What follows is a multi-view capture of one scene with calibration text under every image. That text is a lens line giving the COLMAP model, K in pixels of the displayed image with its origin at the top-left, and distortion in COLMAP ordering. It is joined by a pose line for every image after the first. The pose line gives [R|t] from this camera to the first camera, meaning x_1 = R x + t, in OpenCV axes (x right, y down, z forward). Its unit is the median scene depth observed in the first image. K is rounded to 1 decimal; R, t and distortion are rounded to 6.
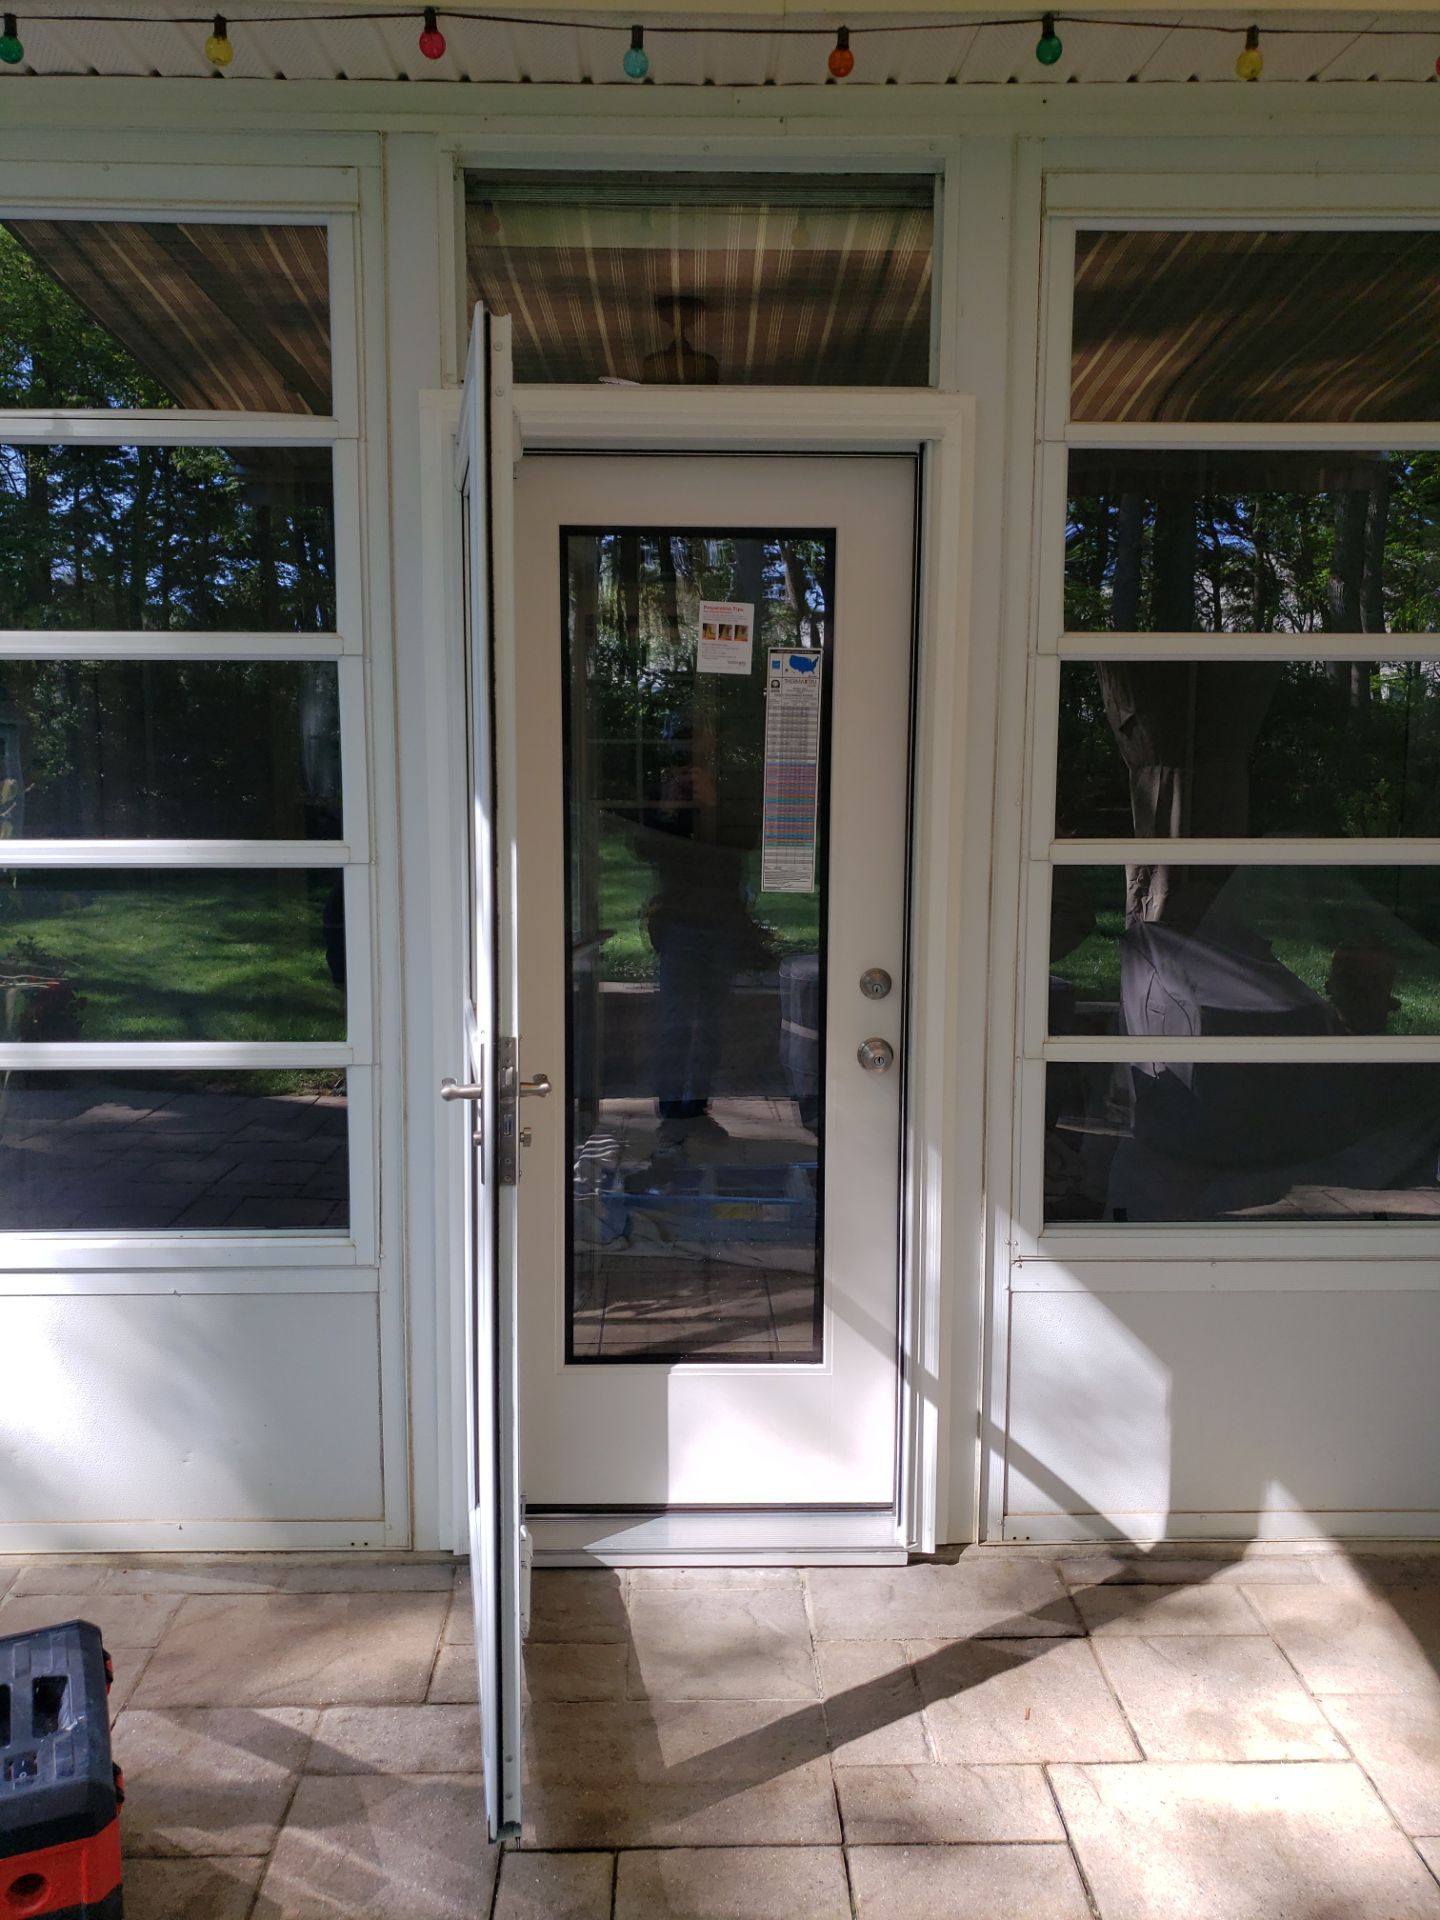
lens RADIAL K [[1515.7, 0, 716.6], [0, 1515.7, 968.6], [0, 0, 1]] dist [0.004084, -0.004572]
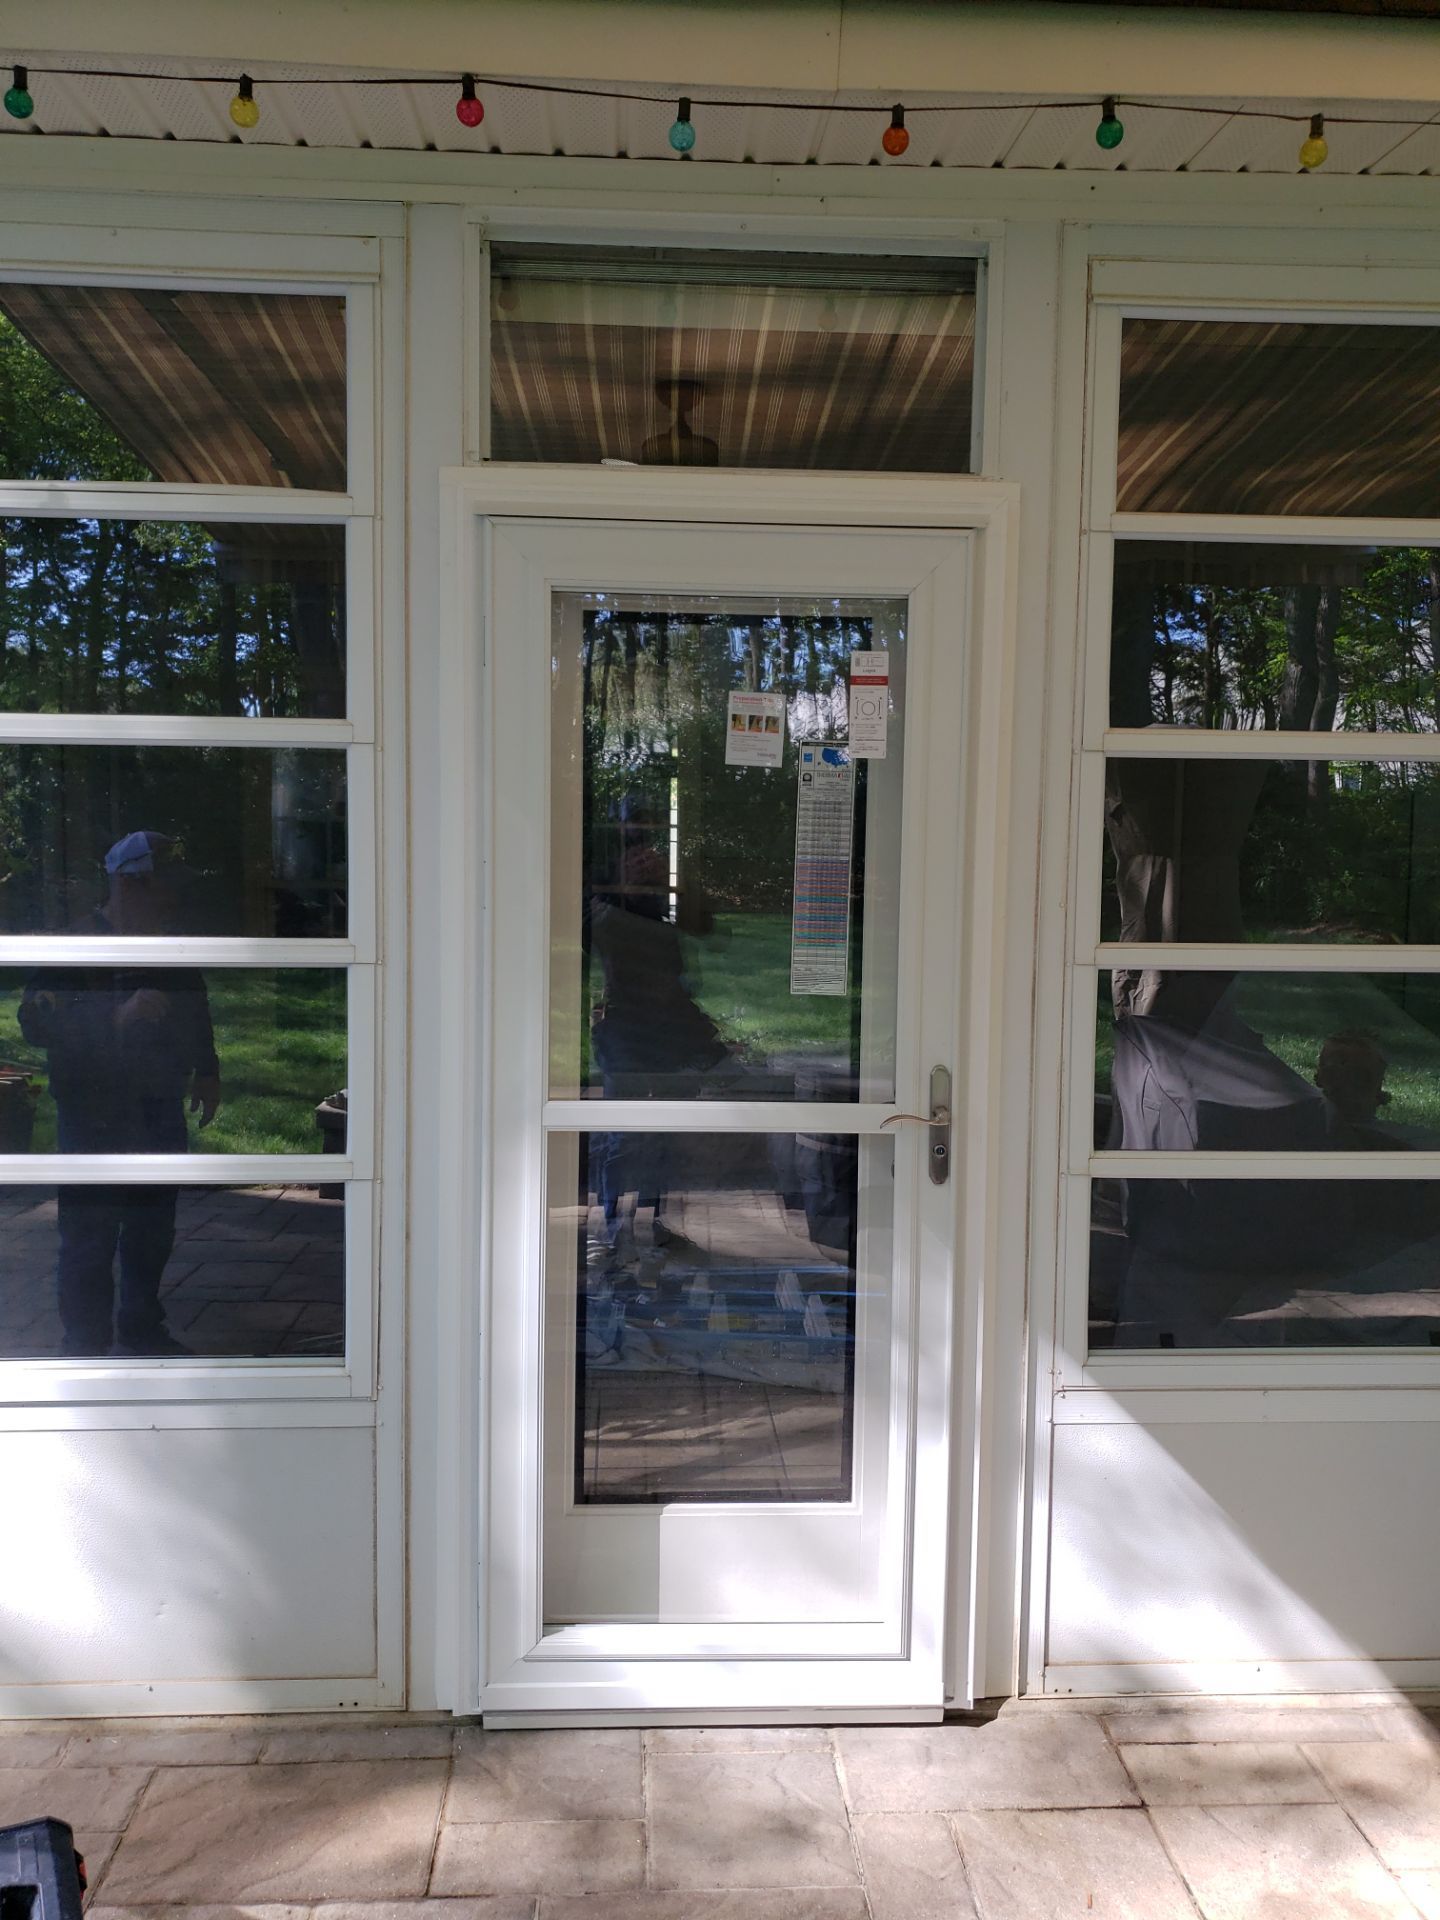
lens RADIAL K [[1515.7, 0, 705.7], [0, 1515.7, 963.5], [0, 0, 1]] dist [0.004084, -0.004572]
pose [[0.999486, 0.007757, 0.031118, -0.053219], [-0.006119, 0.998608, -0.052395, -0.020853], [-0.031481, 0.052178, 0.998141, 0.058685]]
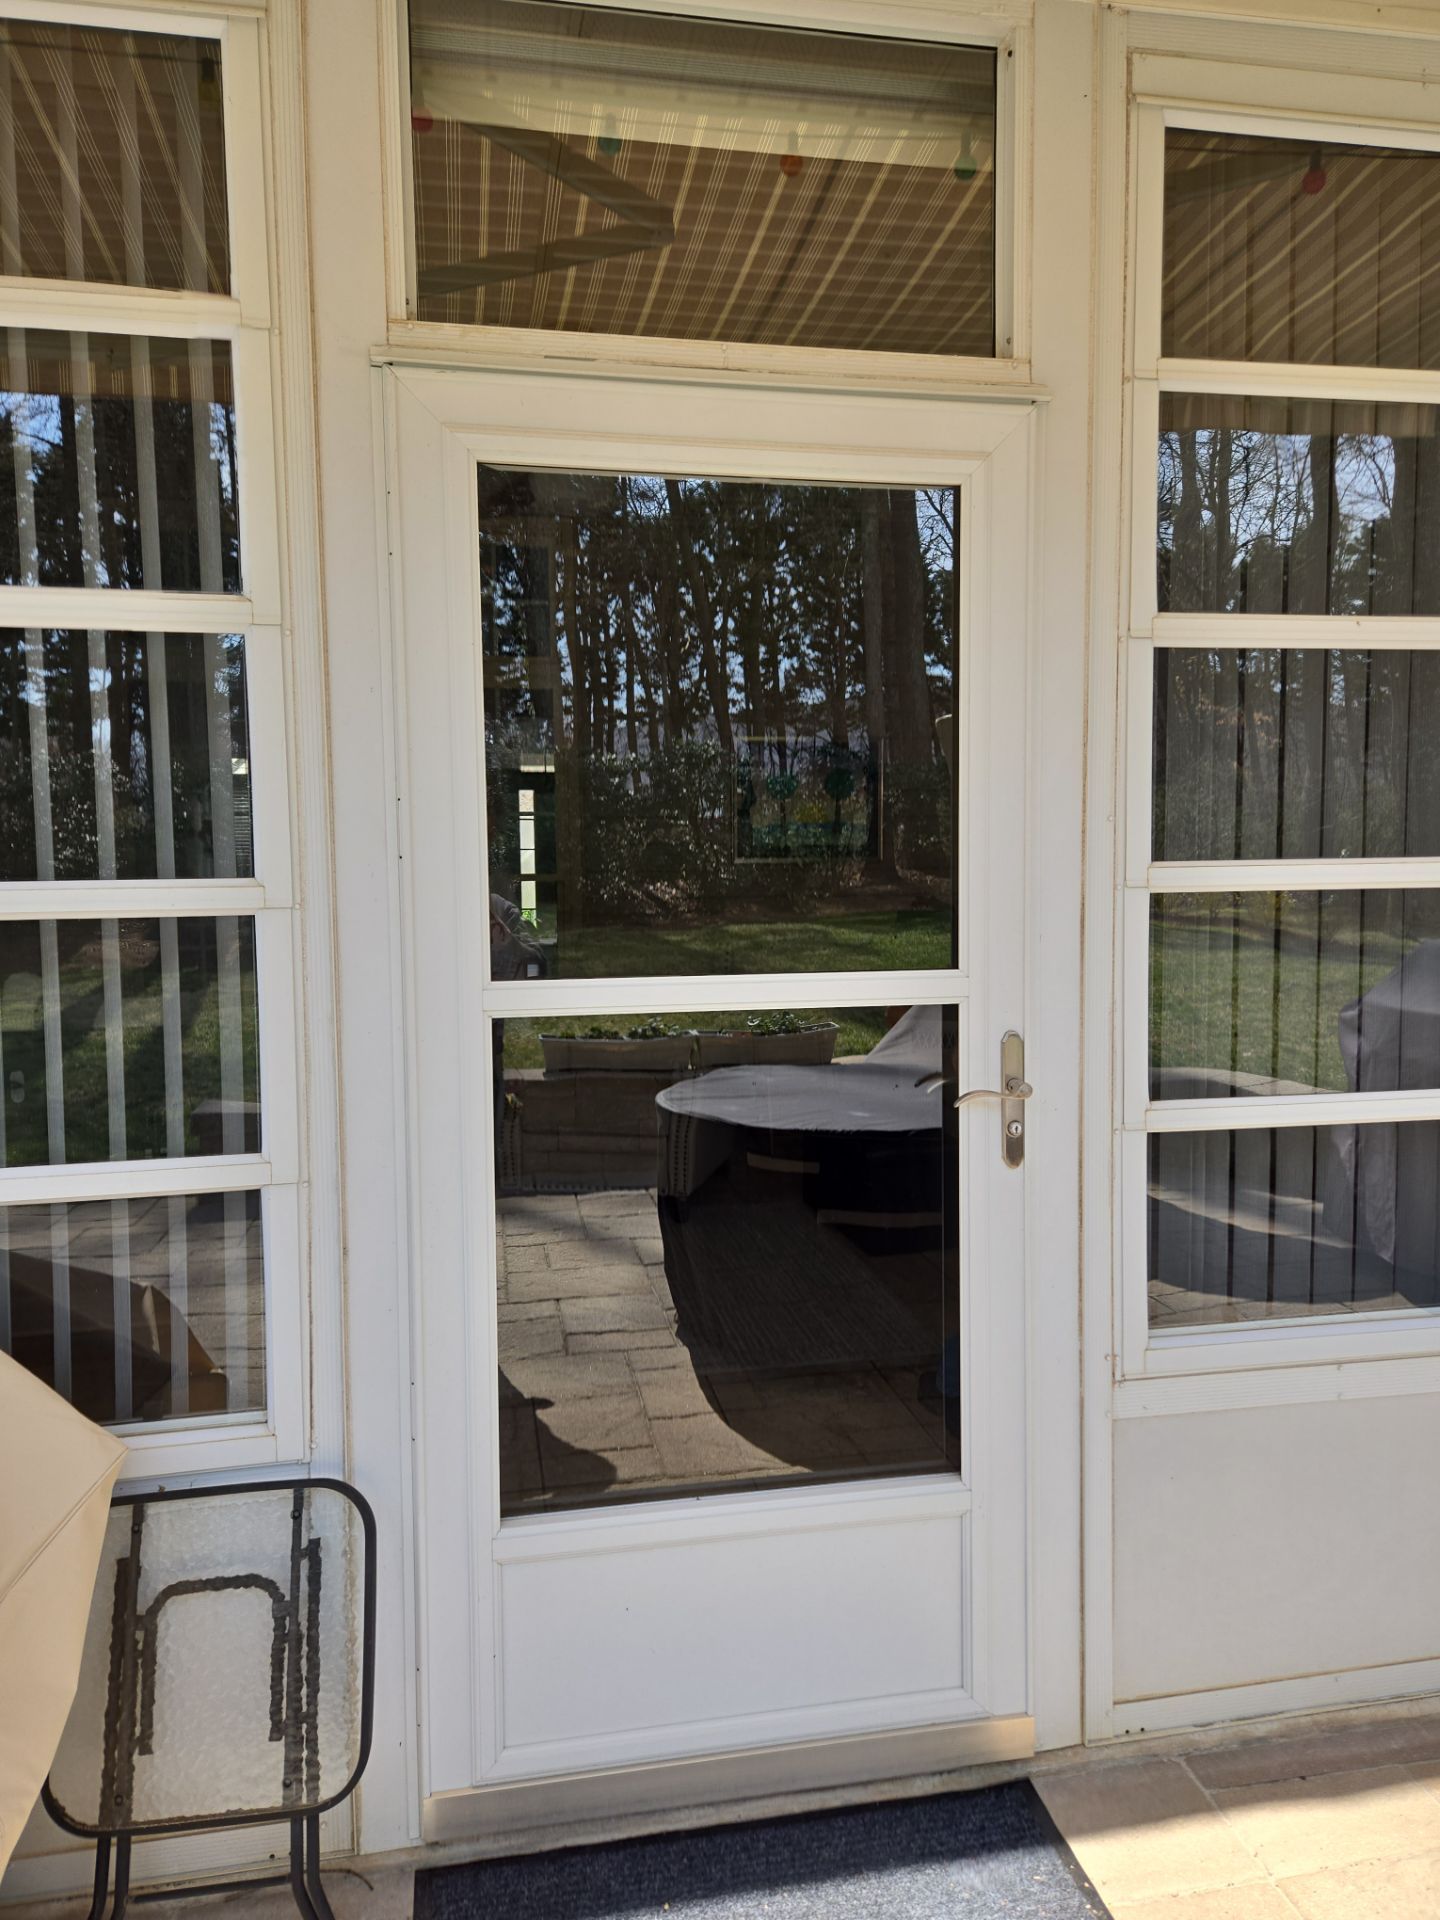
lens RADIAL K [[1259.7, 0, 714.6], [0, 1259.7, 953.7], [0, 0, 1]] dist [0.024555, -0.001961]
pose [[0.989085, -0.026353, 0.144970, -0.112770], [0.035619, 0.997460, -0.061691, -0.001574], [-0.142976, 0.066181, 0.987511, 0.355956]]
